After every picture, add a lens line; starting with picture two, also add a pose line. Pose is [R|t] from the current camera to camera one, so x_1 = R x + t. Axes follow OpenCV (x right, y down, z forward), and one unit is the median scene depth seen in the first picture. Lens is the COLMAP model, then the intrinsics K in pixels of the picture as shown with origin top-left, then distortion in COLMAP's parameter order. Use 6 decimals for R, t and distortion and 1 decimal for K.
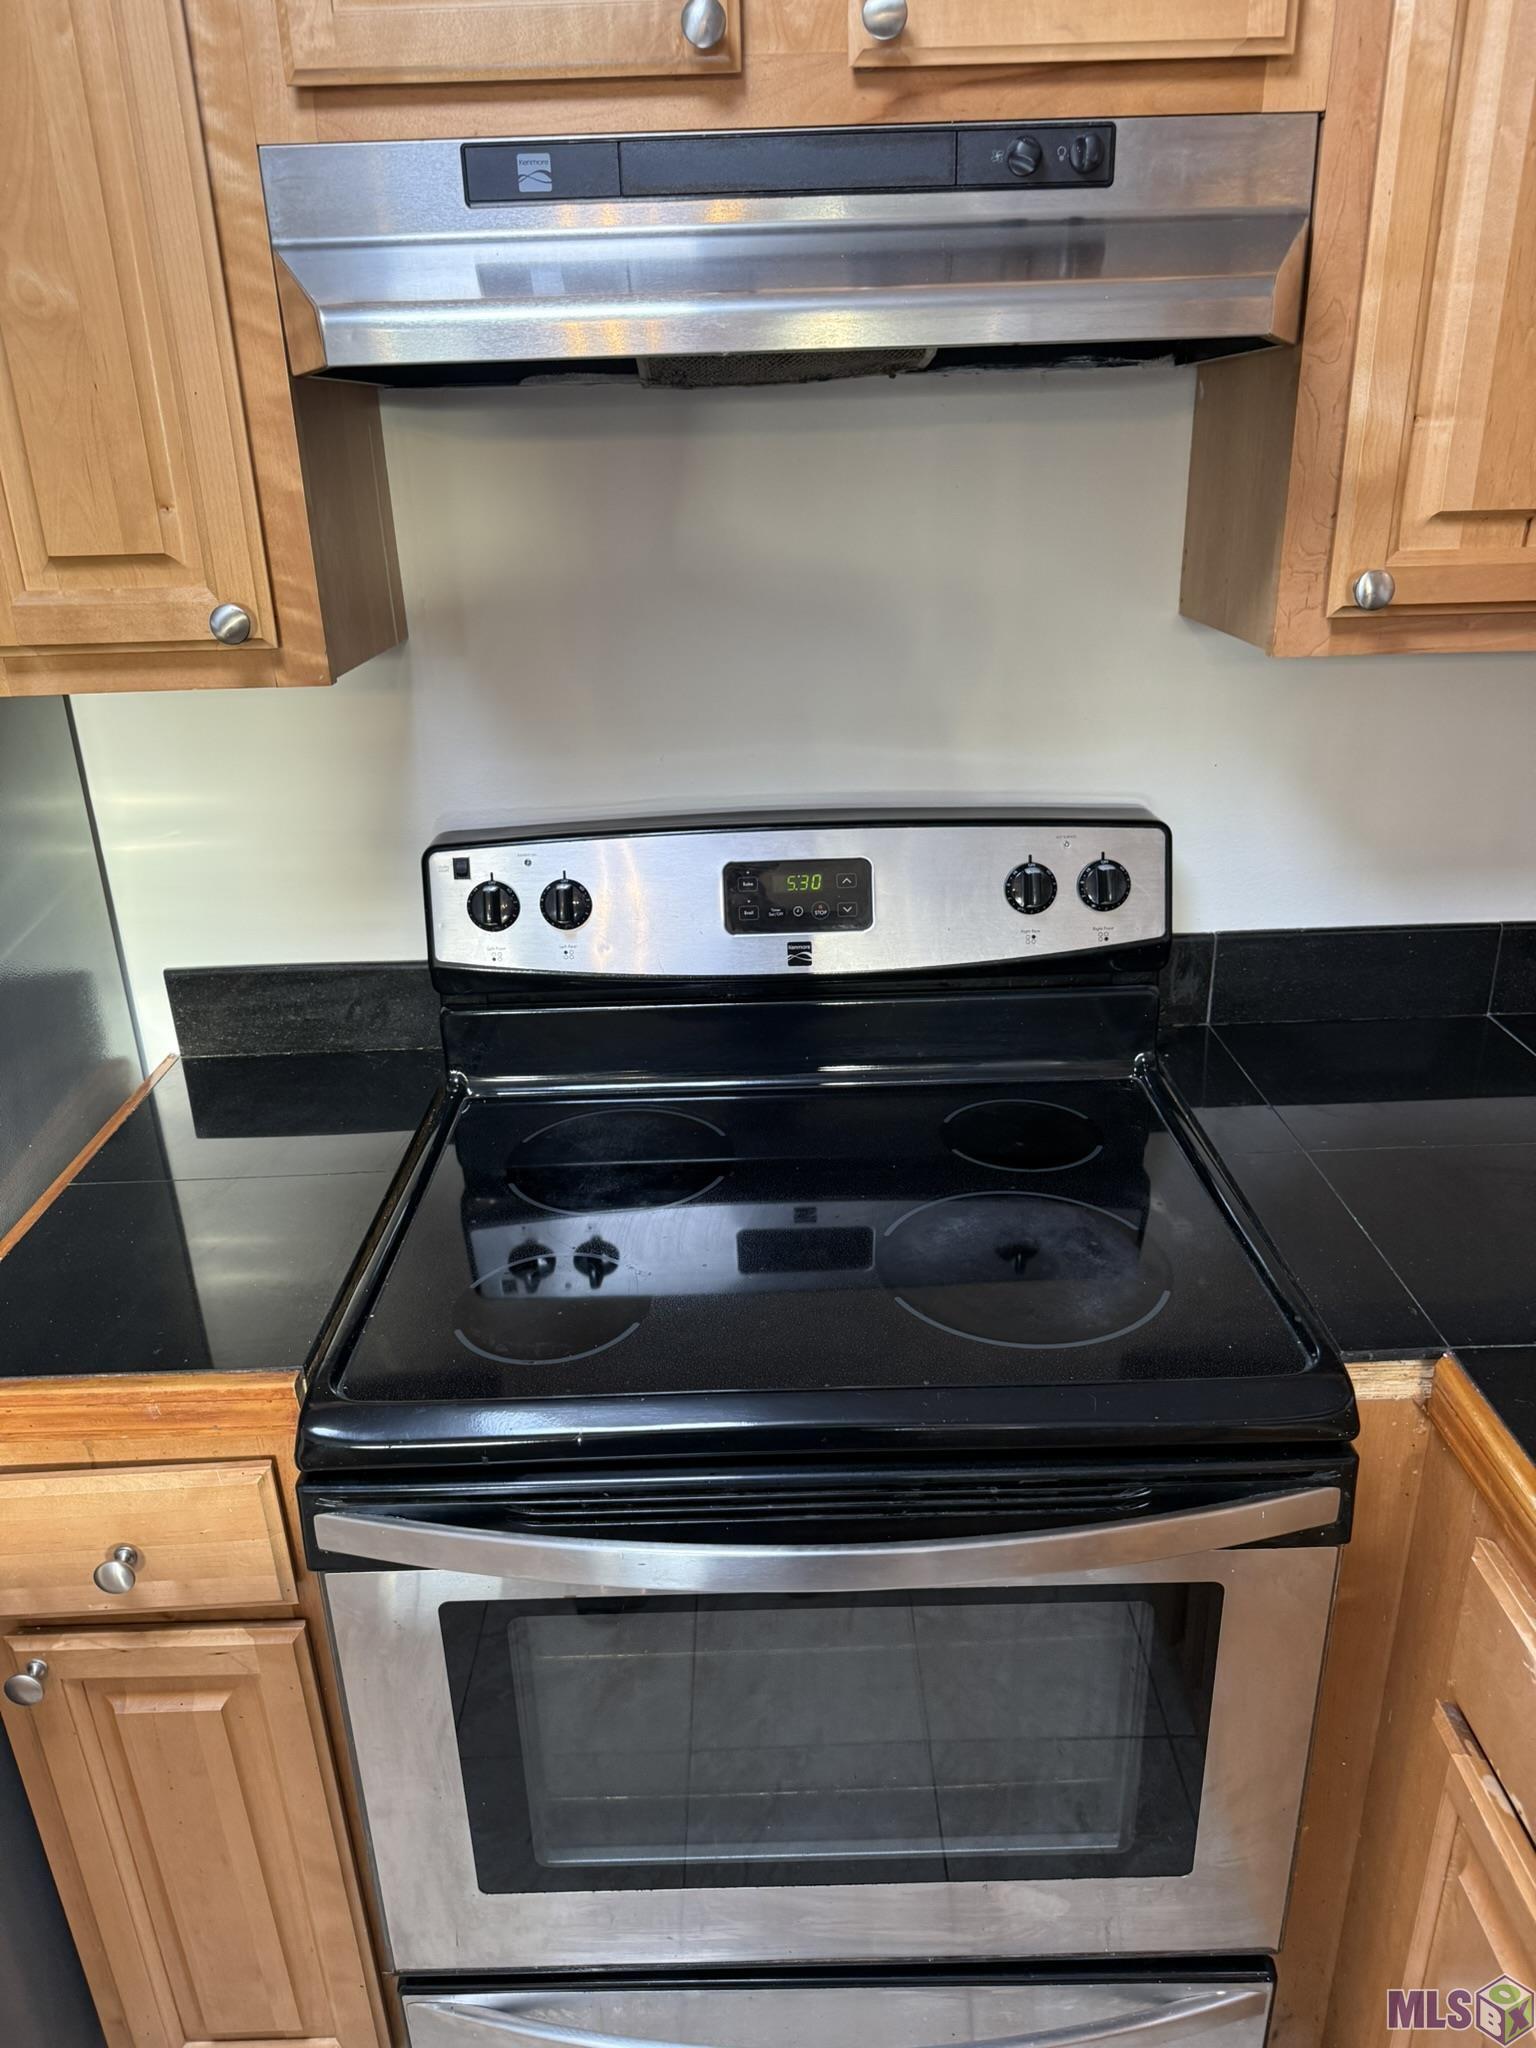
lens RADIAL K [[1431.2, 0, 772.0], [0, 1431.2, 1032.0], [0, 0, 1]] dist [0.031807, -0.036835]
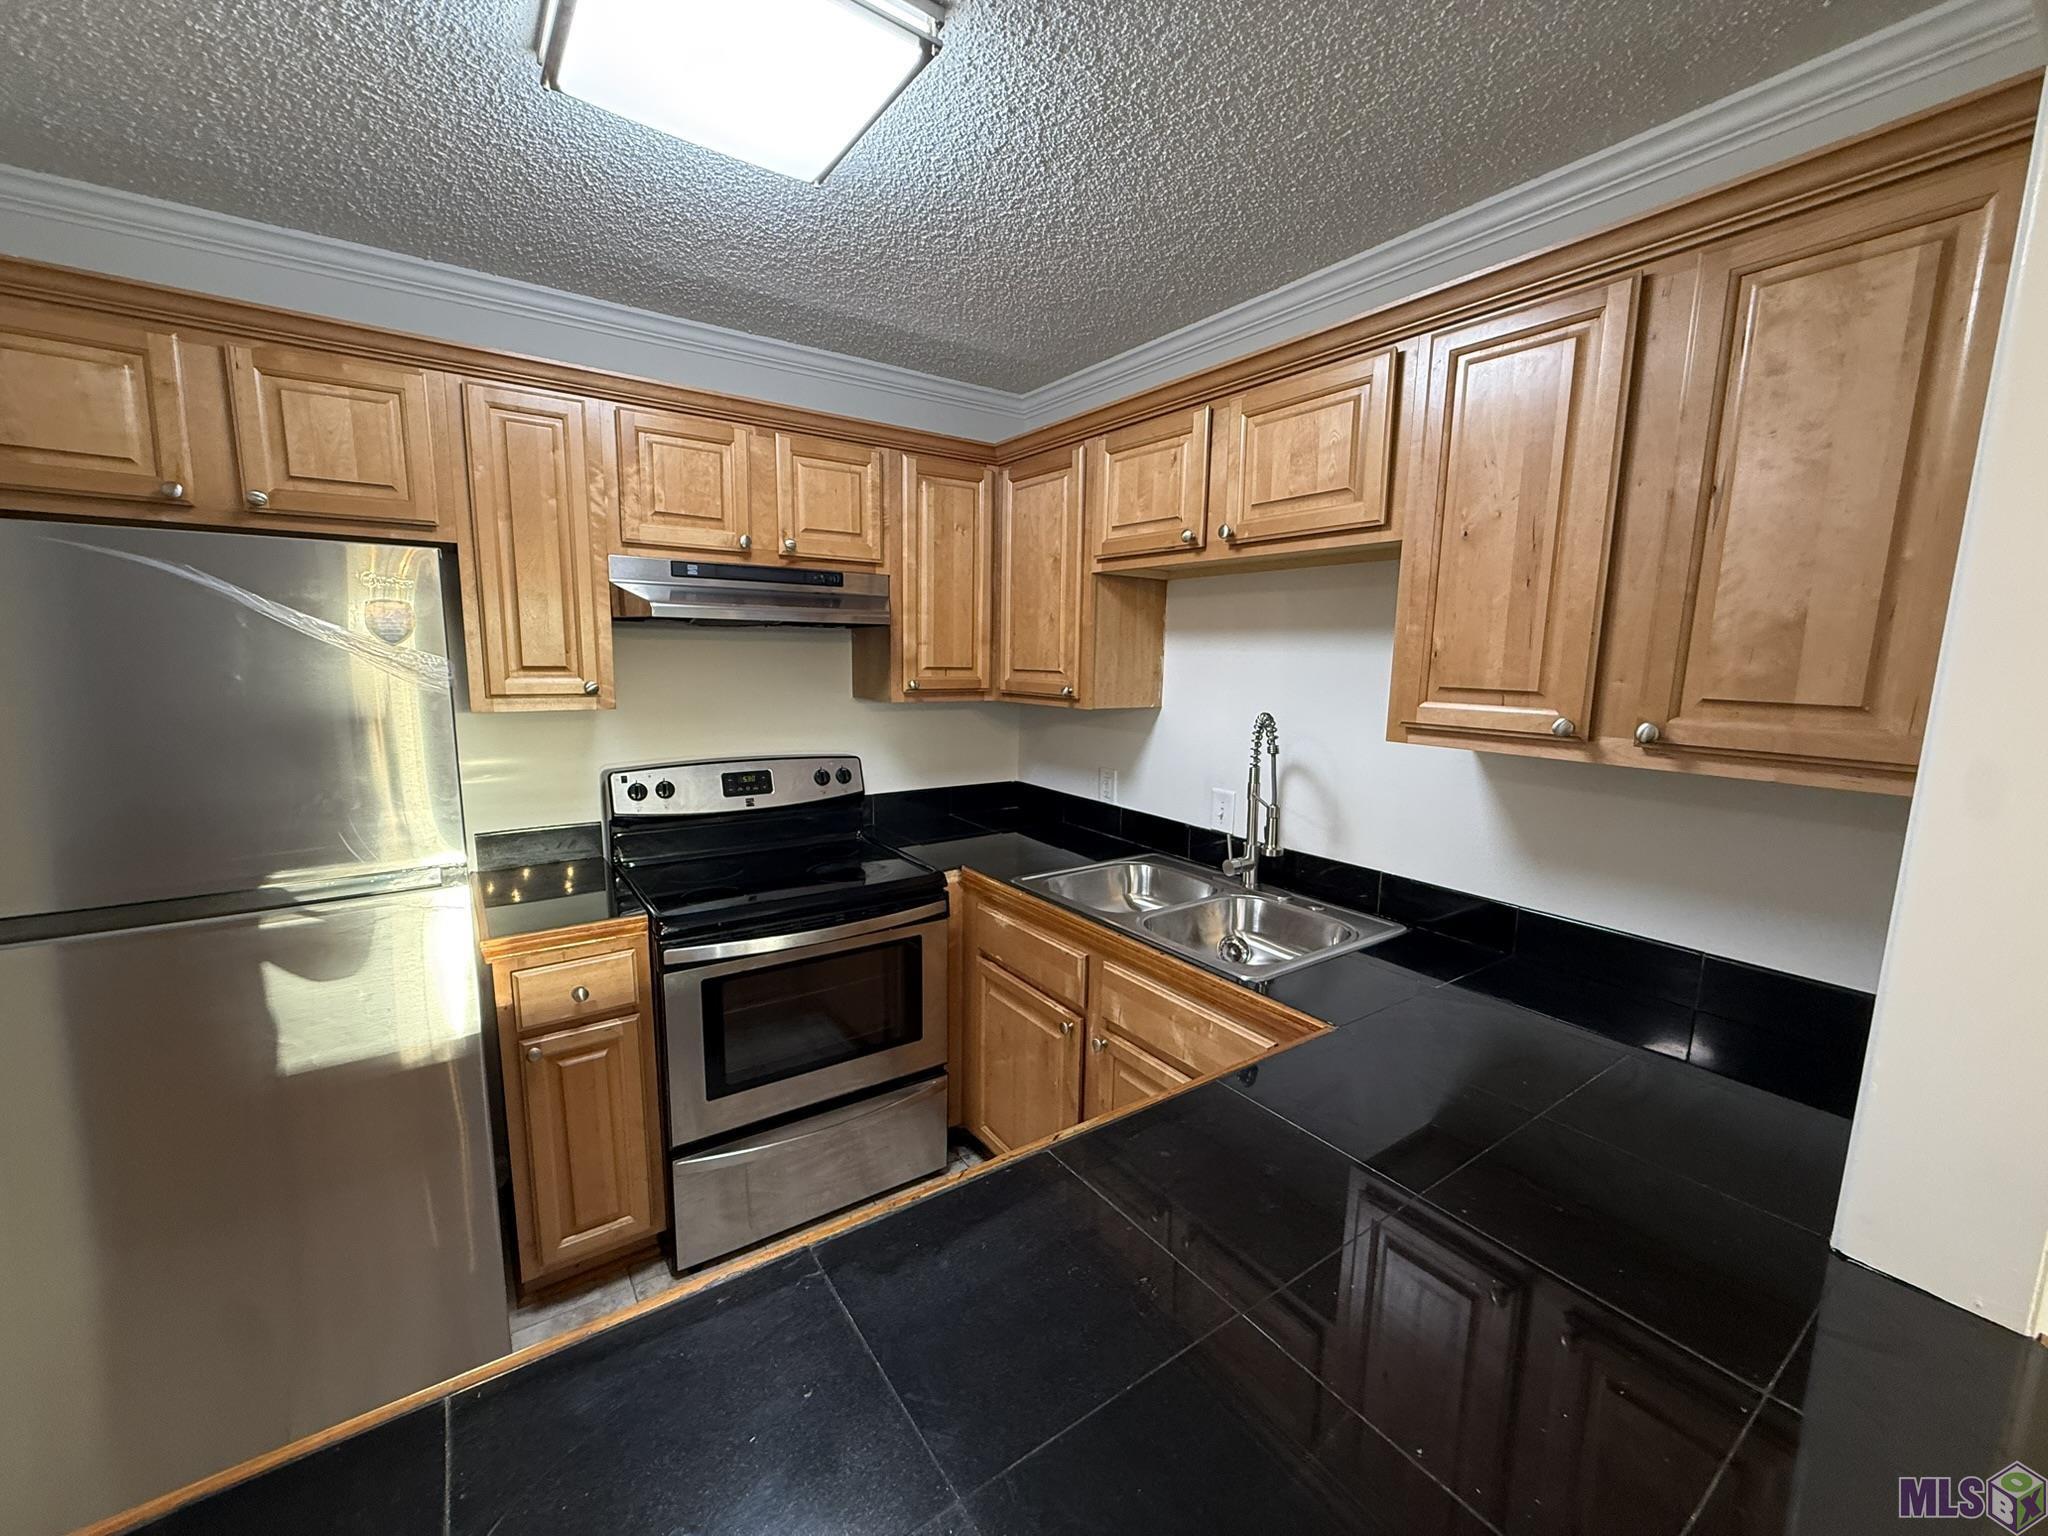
lens RADIAL K [[815.3, 0, 1021.4], [0, 815.3, 772.6], [0, 0, 1]] dist [-0.001737, 0.000472]
pose [[0.823711, -0.041915, 0.565459, -0.610398], [0.178664, 0.965649, -0.188684, 0.396023], [-0.538126, 0.256448, 0.802904, -0.884103]]
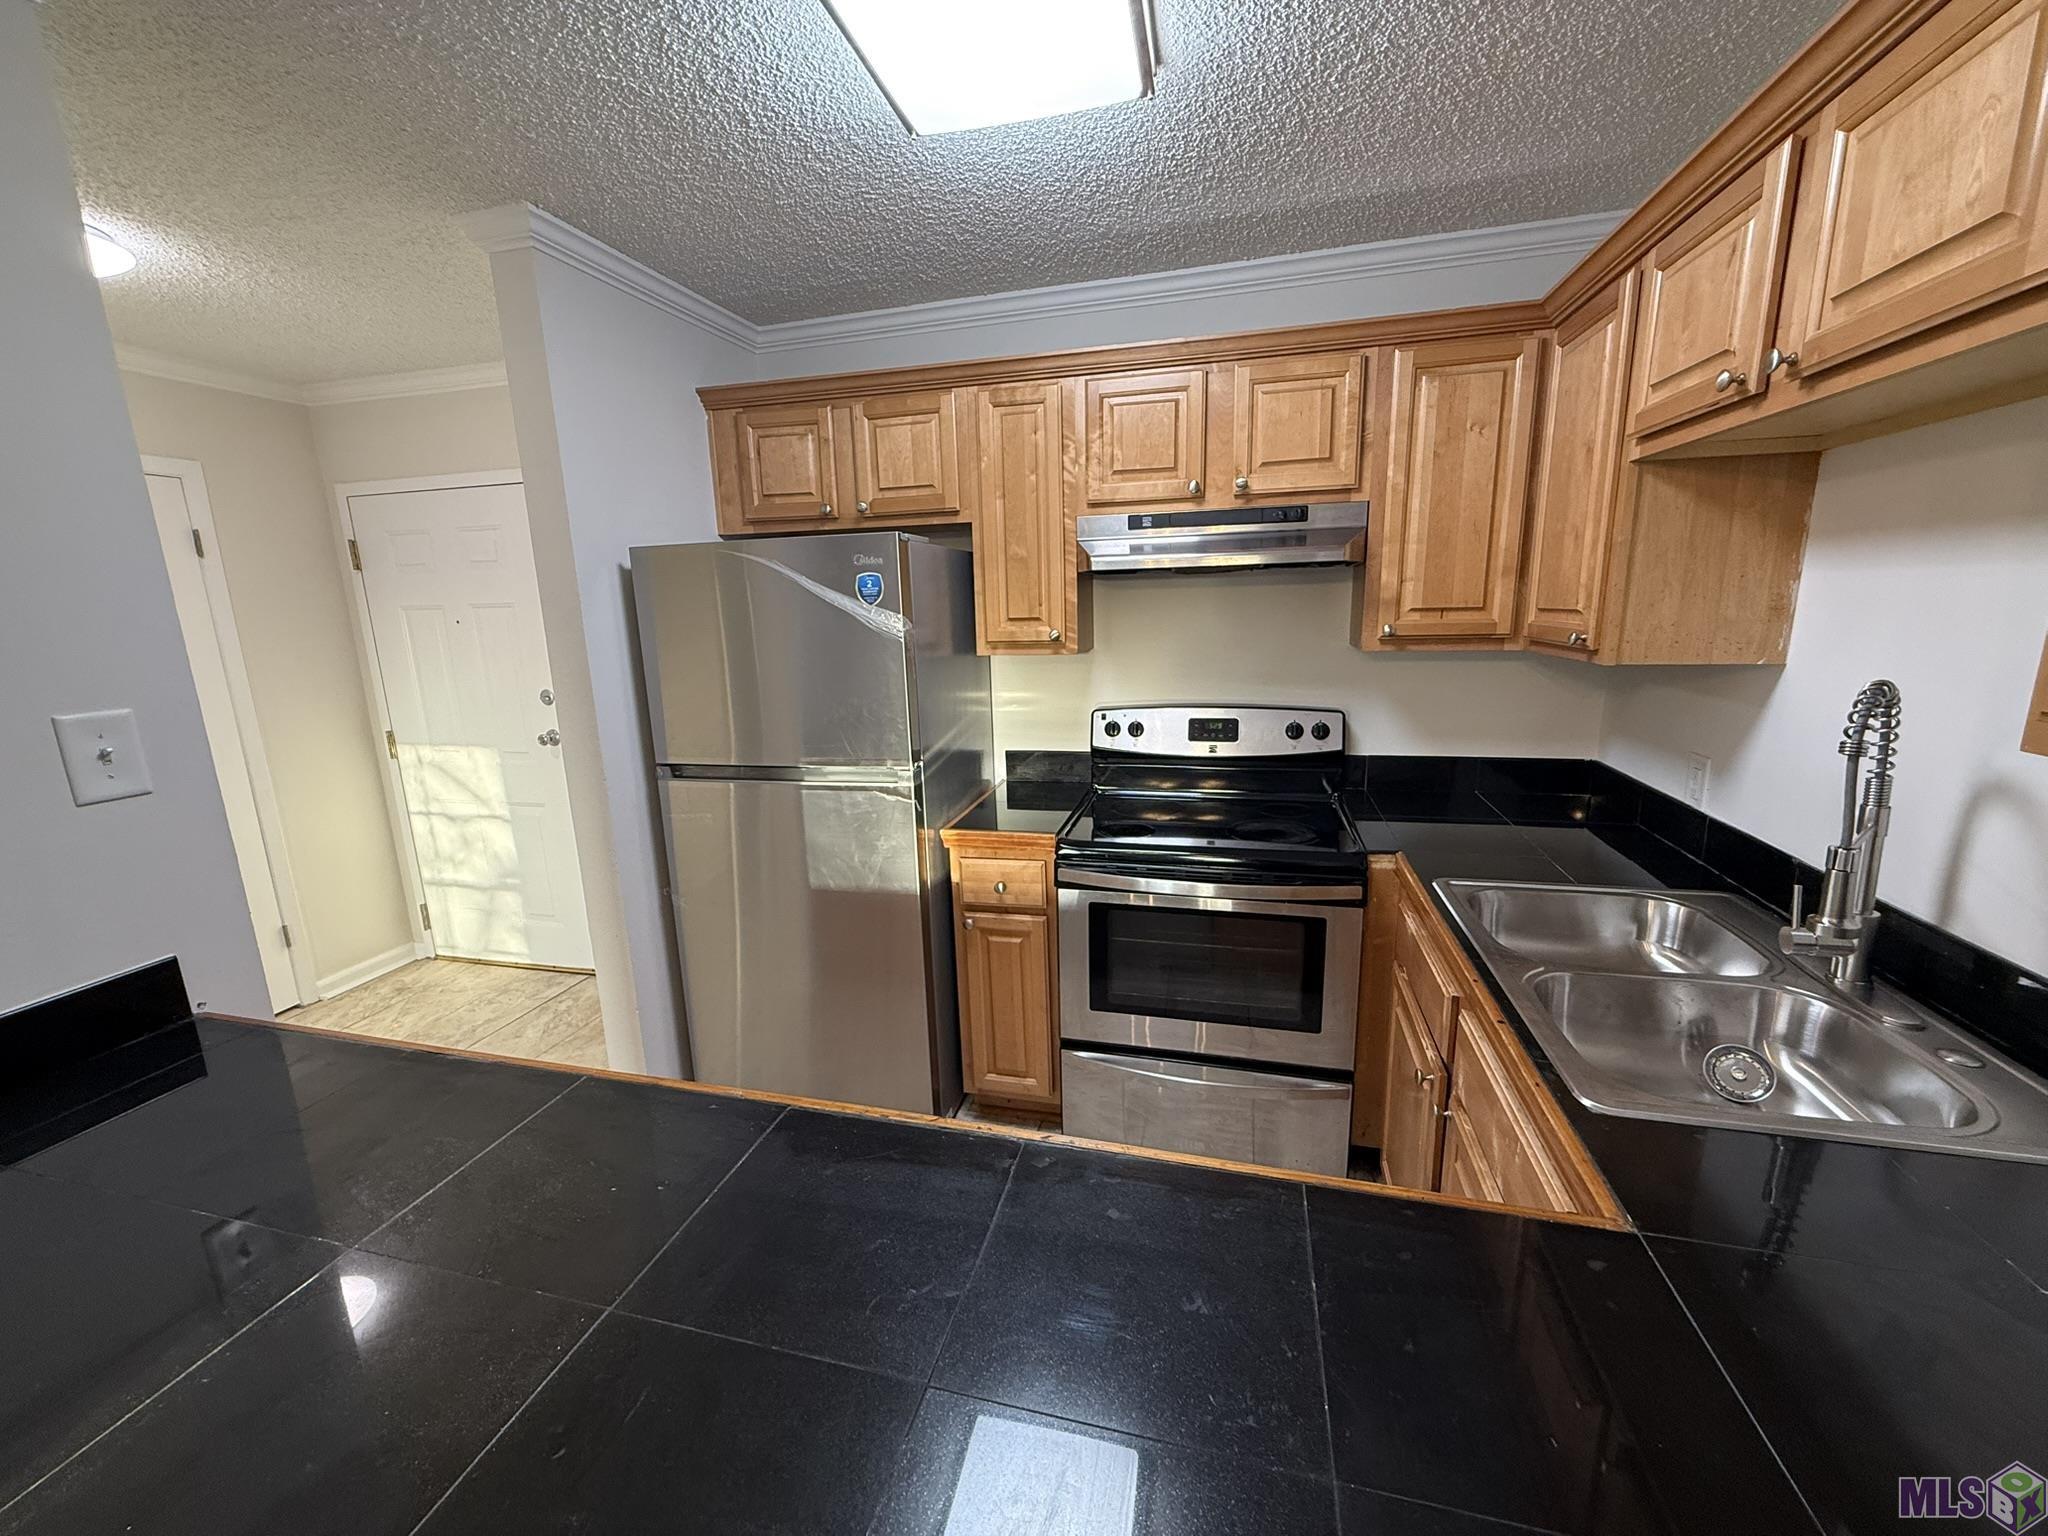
lens RADIAL K [[815.3, 0, 1024.4], [0, 815.3, 772.6], [0, 0, 1]] dist [-0.001737, 0.000472]
pose [[0.965241, 0.055014, -0.255505, 0.100136], [-0.098287, 0.982242, -0.159816, 0.396076], [0.242175, 0.179374, 0.953507, -0.932905]]
